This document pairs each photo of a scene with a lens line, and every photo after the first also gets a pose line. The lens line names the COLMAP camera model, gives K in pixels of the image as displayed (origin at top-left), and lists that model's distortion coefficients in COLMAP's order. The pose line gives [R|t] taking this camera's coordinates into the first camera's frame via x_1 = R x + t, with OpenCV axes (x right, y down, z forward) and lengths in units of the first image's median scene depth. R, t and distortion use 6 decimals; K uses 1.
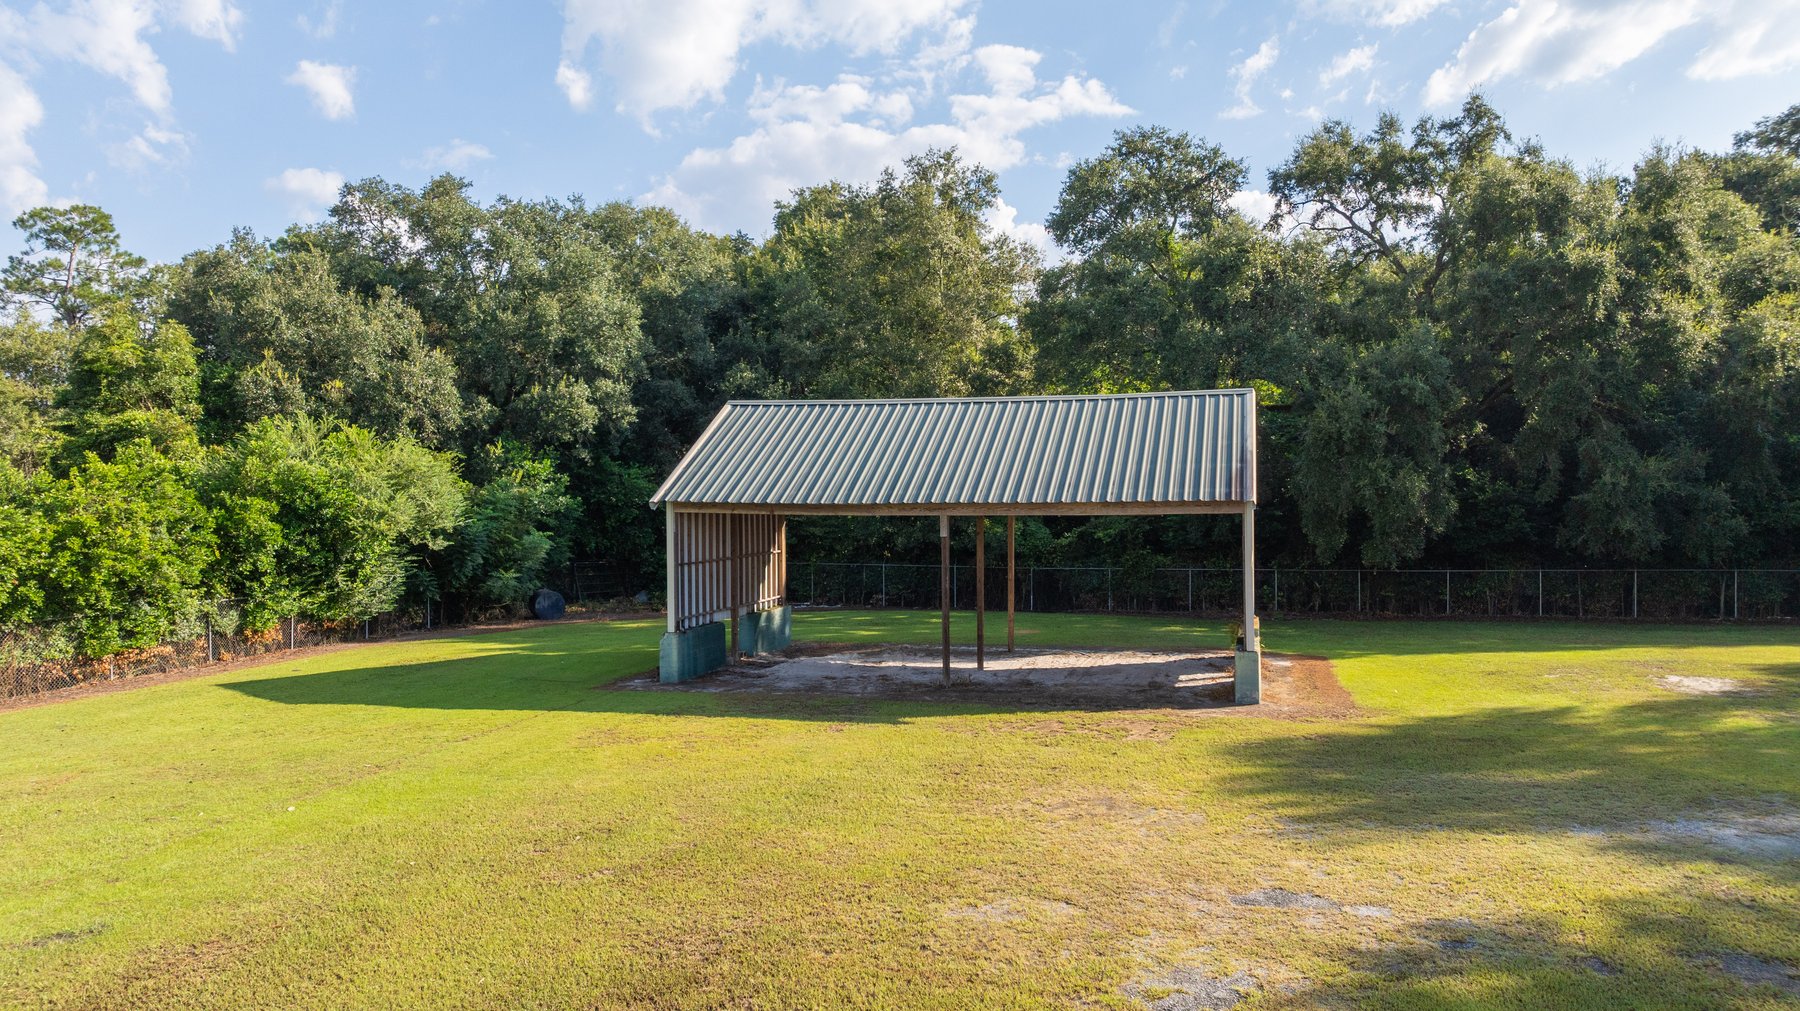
lens RADIAL K [[1259.4, 0, 903.4], [0, 1259.4, 500.7], [0, 0, 1]] dist [-0.037877, 0.039725]
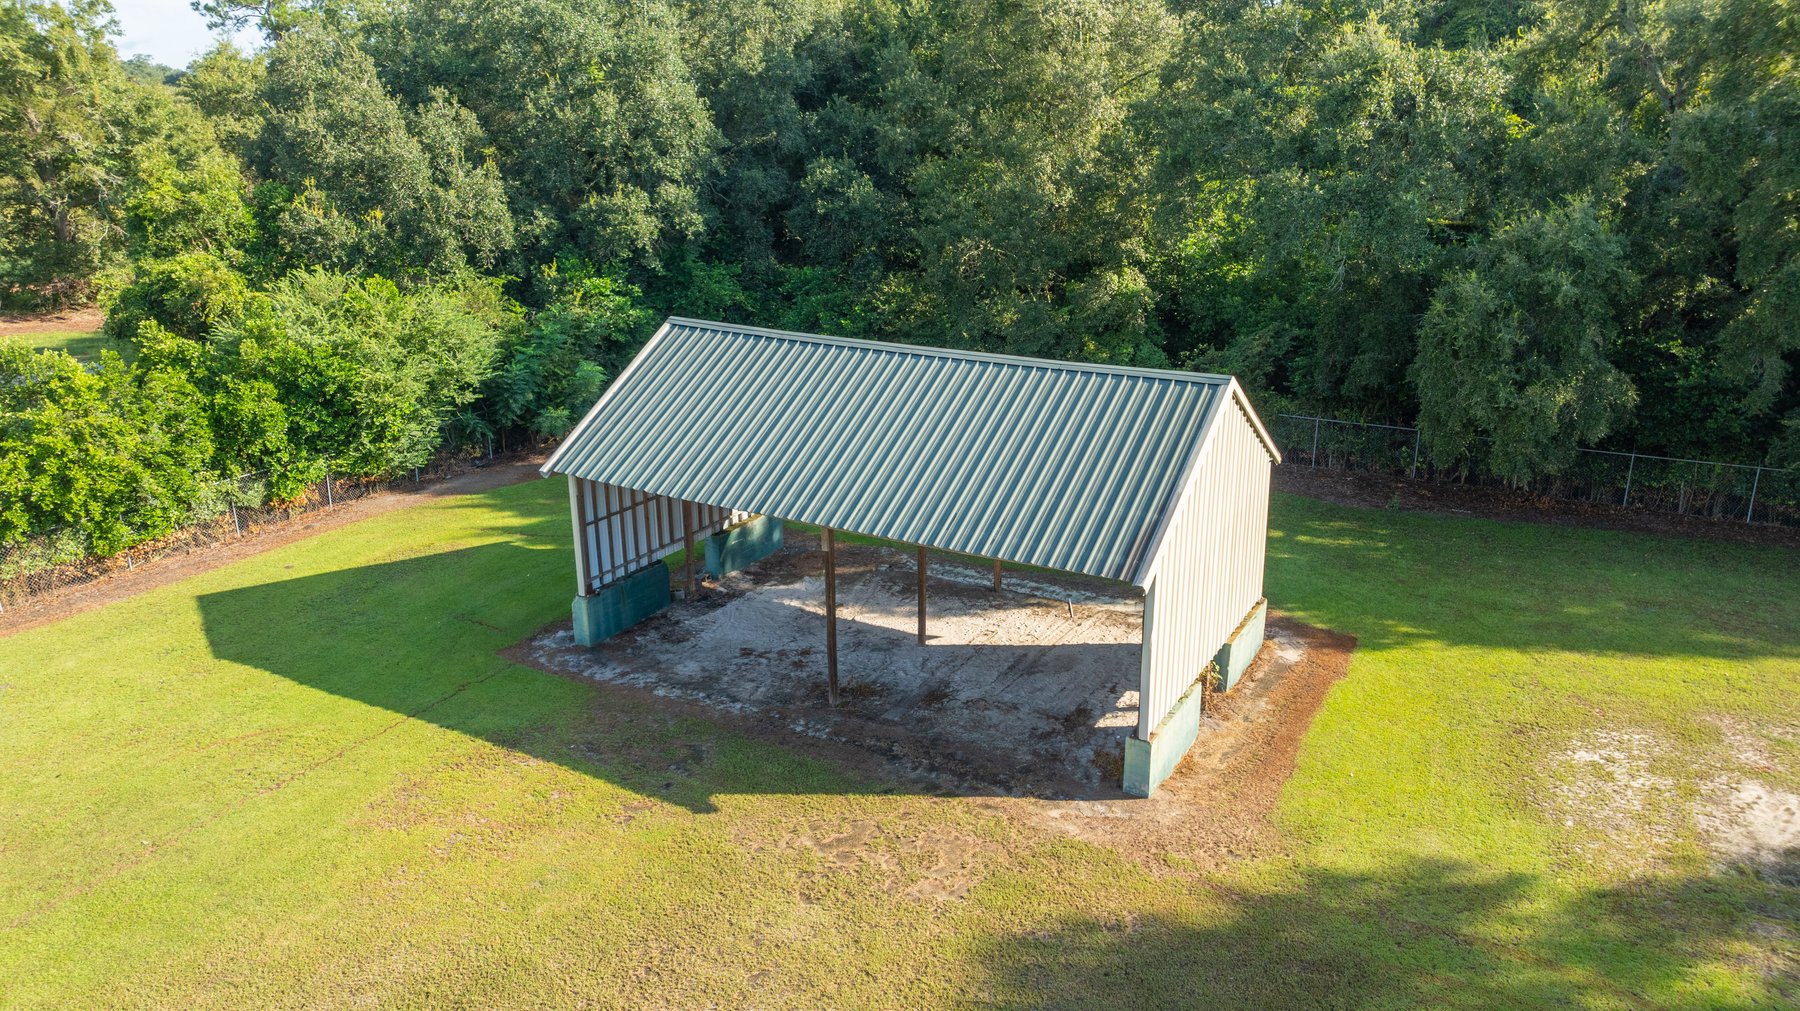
lens RADIAL K [[1259.4, 0, 897.1], [0, 1259.4, 502.0], [0, 0, 1]] dist [-0.037877, 0.039725]
pose [[0.968417, 0.076554, -0.237291, 0.162659], [-0.002049, 0.954110, 0.299448, -0.151141], [0.249326, -0.289504, 0.924134, 0.123381]]
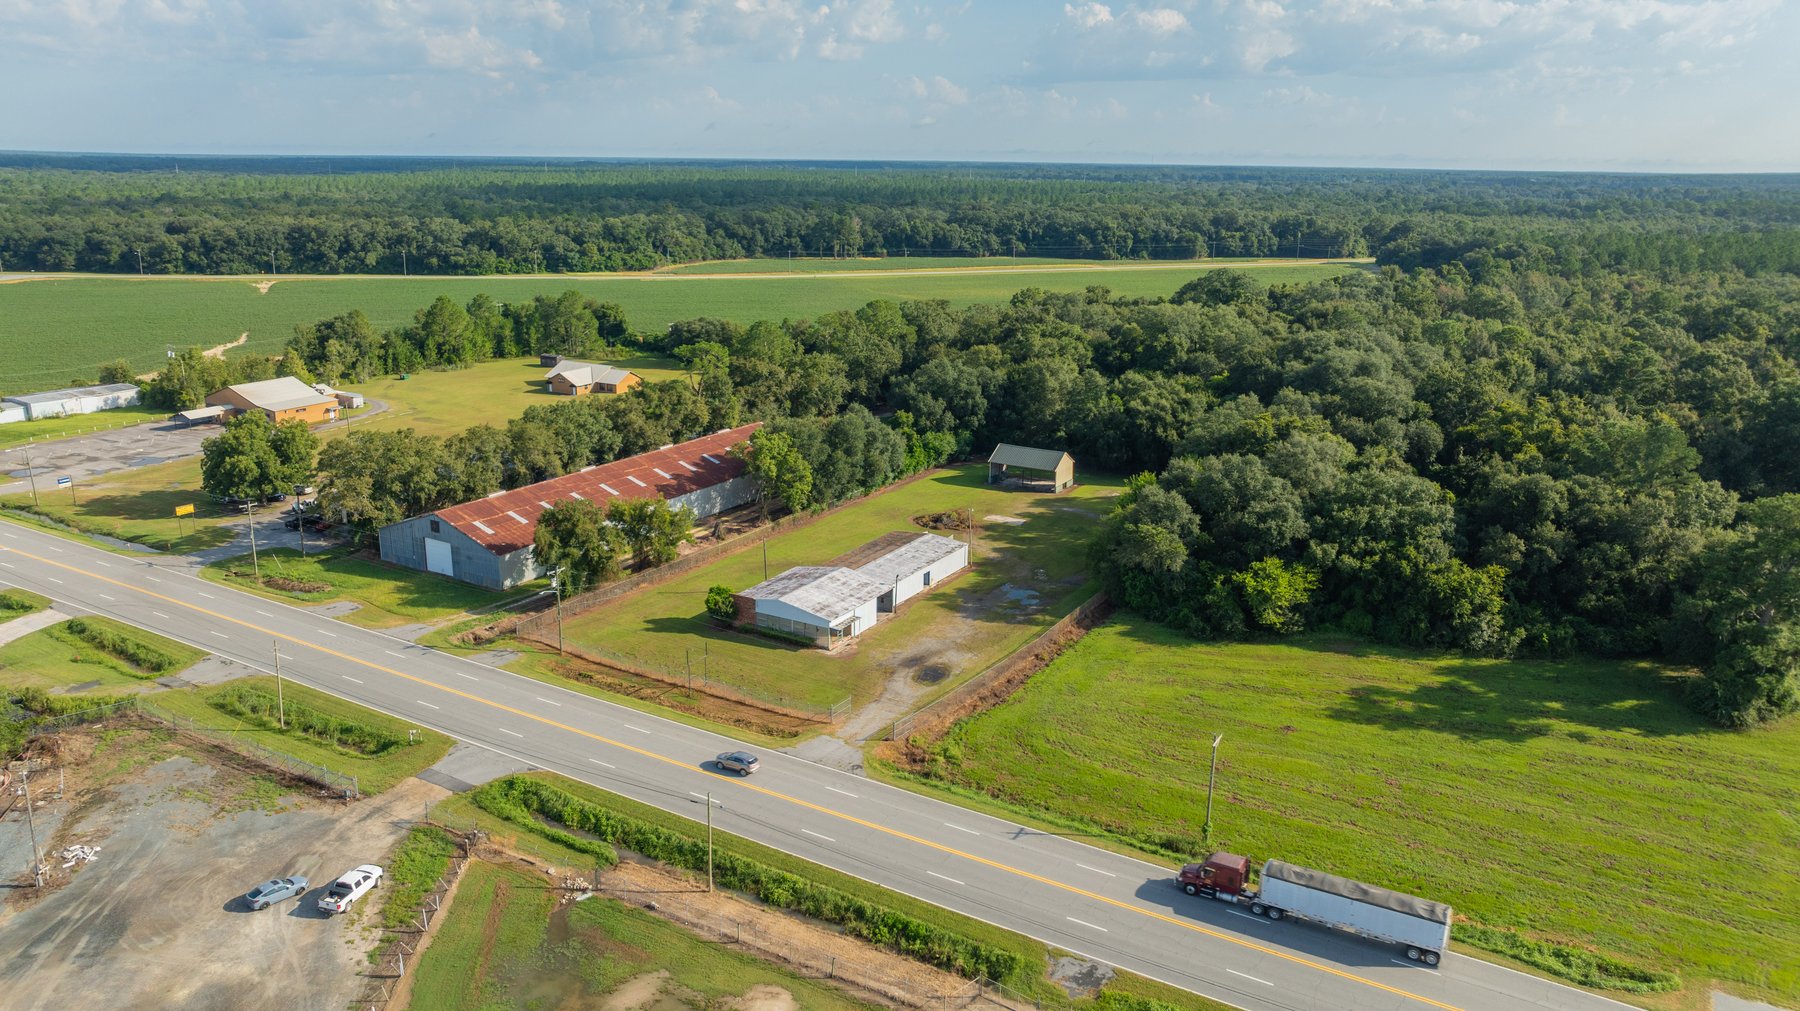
lens RADIAL K [[1259.4, 0, 907.1], [0, 1259.4, 533.9], [0, 0, 1]] dist [-0.037877, 0.039725]
pose [[0.968702, 0.090039, -0.231320, 0.718332], [-0.020698, 0.957948, 0.286194, -1.109056], [0.247361, -0.272449, 0.929830, -4.041375]]
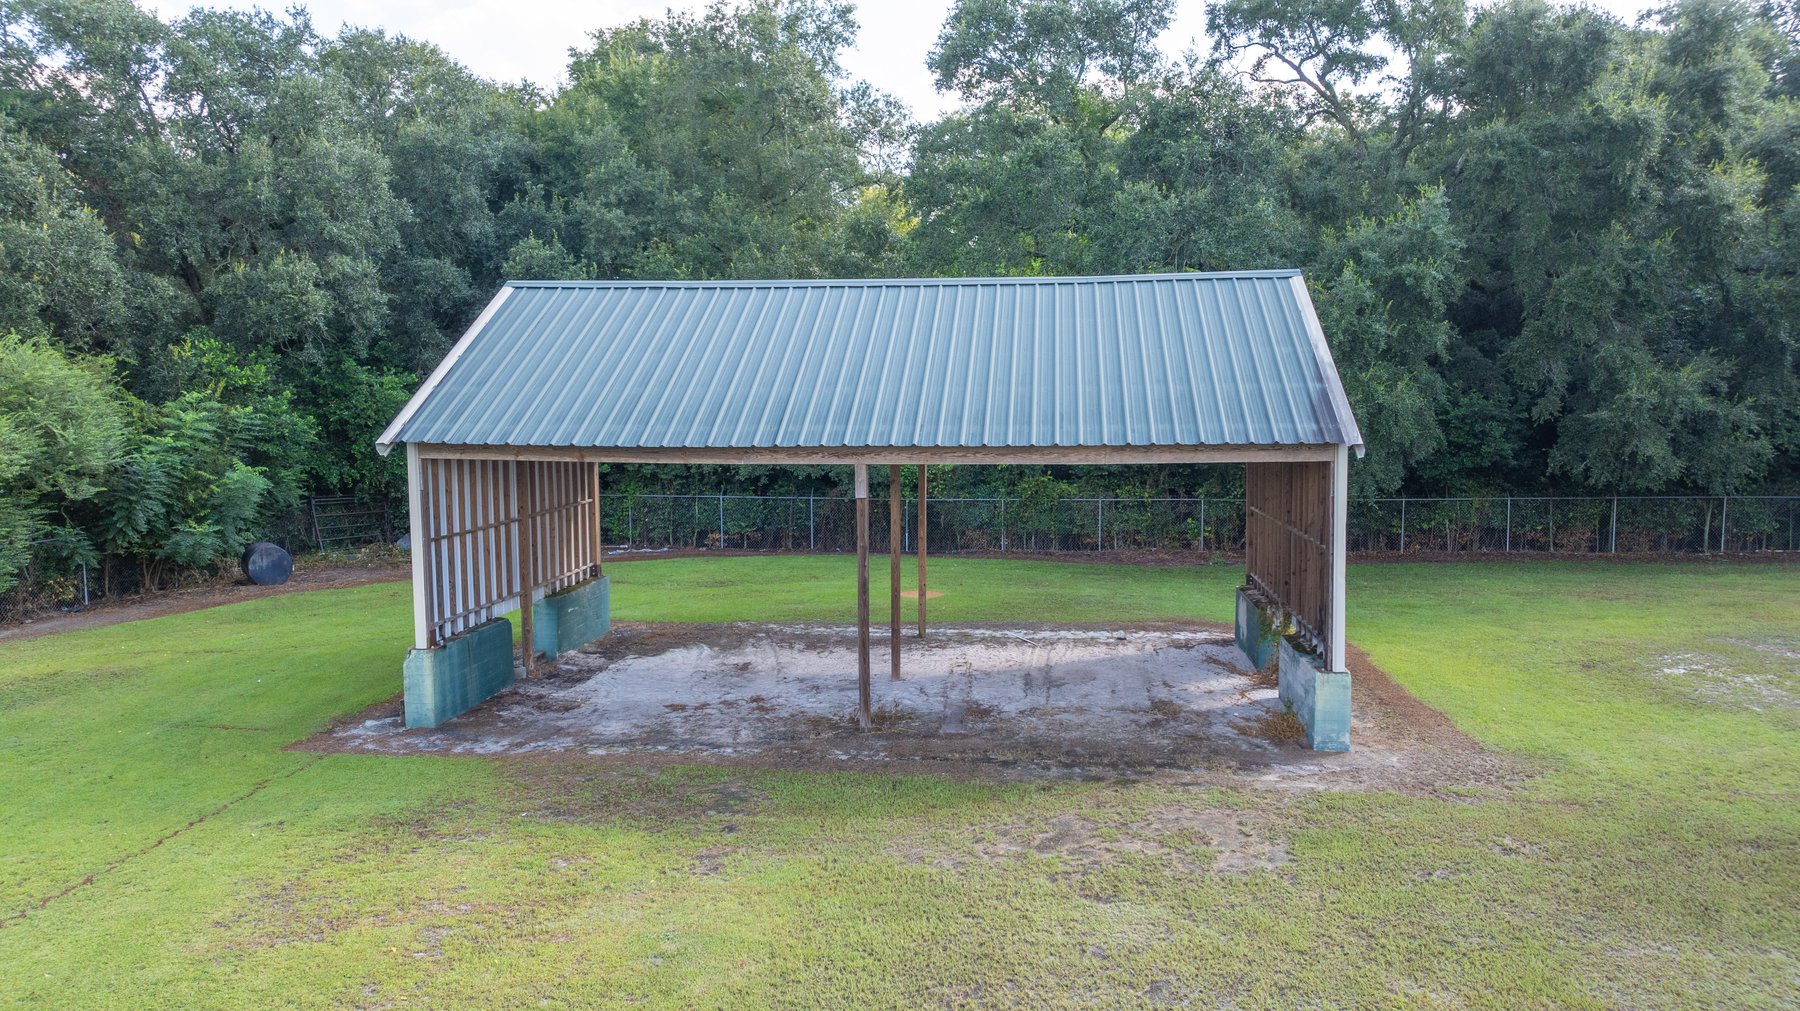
lens RADIAL K [[1259.4, 0, 899.0], [0, 1259.4, 504.2], [0, 0, 1]] dist [-0.037877, 0.039725]
pose [[0.988494, -0.014691, 0.150548, -0.026347], [0.002013, 0.996462, 0.084024, -0.011979], [-0.151250, -0.082754, 0.985025, 0.215056]]
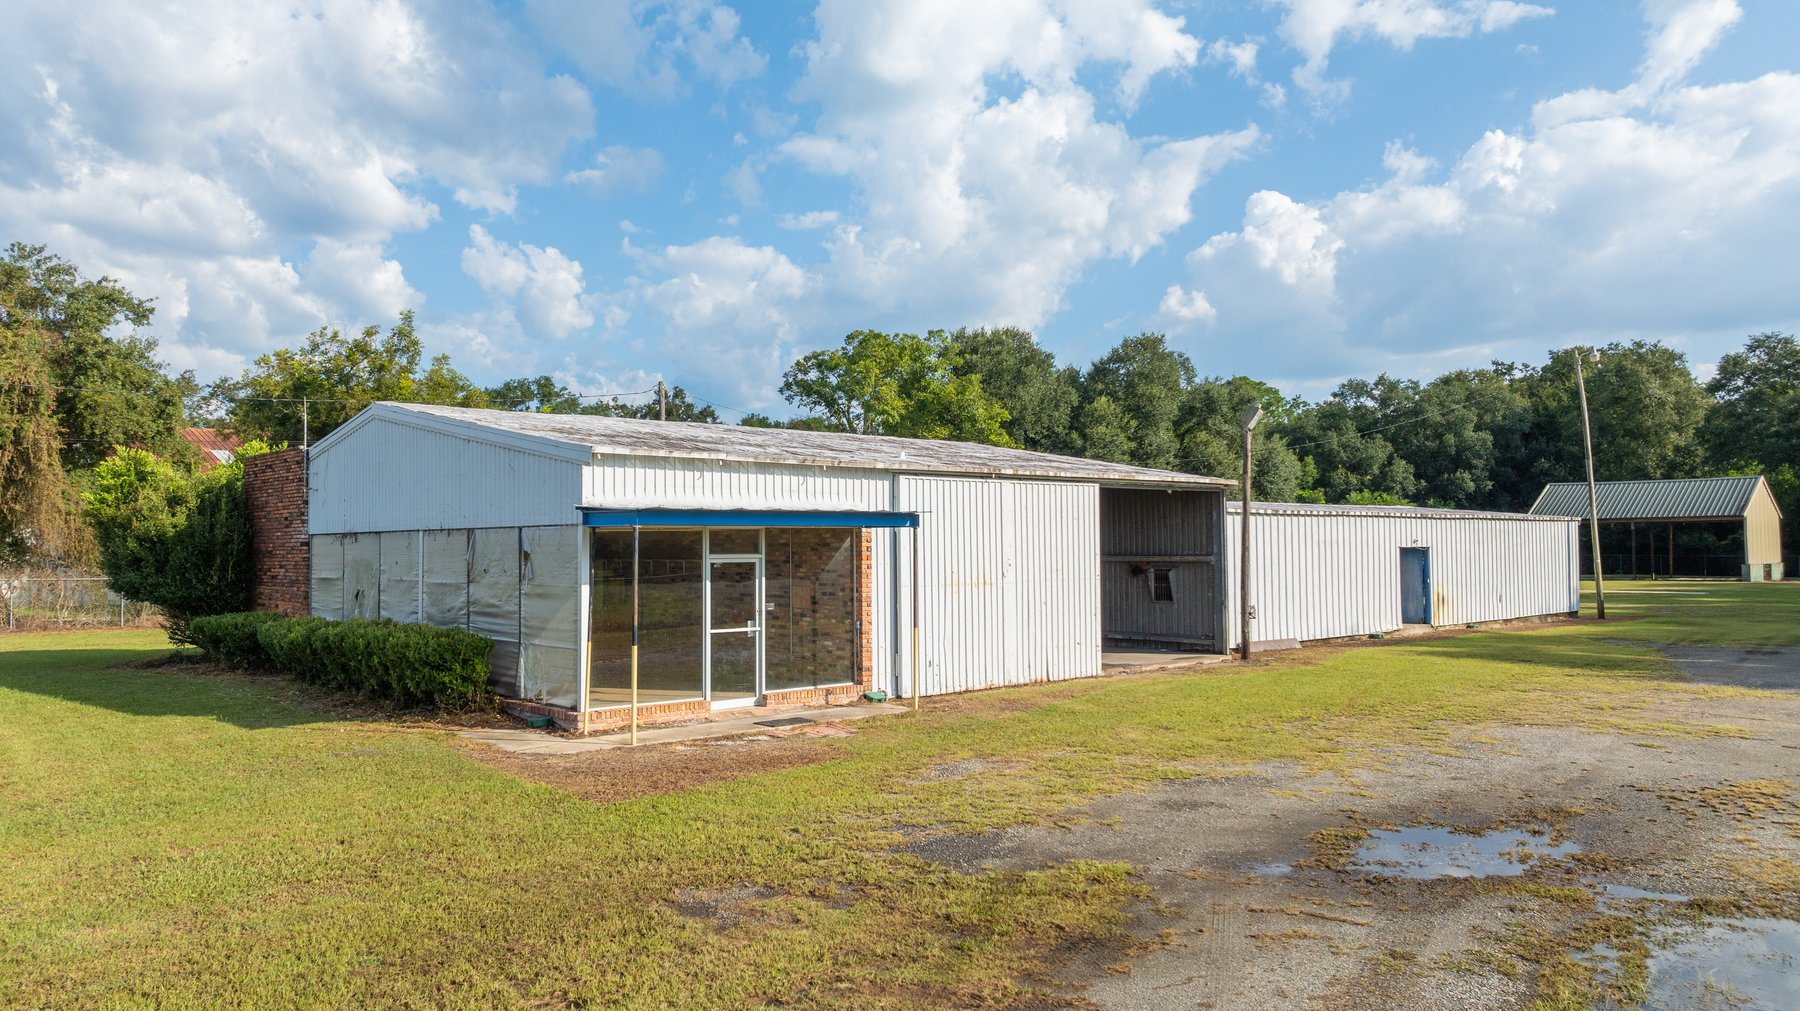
lens RADIAL K [[1259.4, 0, 887.0], [0, 1259.4, 504.1], [0, 0, 1]] dist [-0.037877, 0.039725]
pose [[0.843017, -0.019004, -0.537551, 0.077316], [0.001396, 0.999450, -0.033144, 0.038663], [0.537885, 0.027191, 0.842580, -1.467608]]
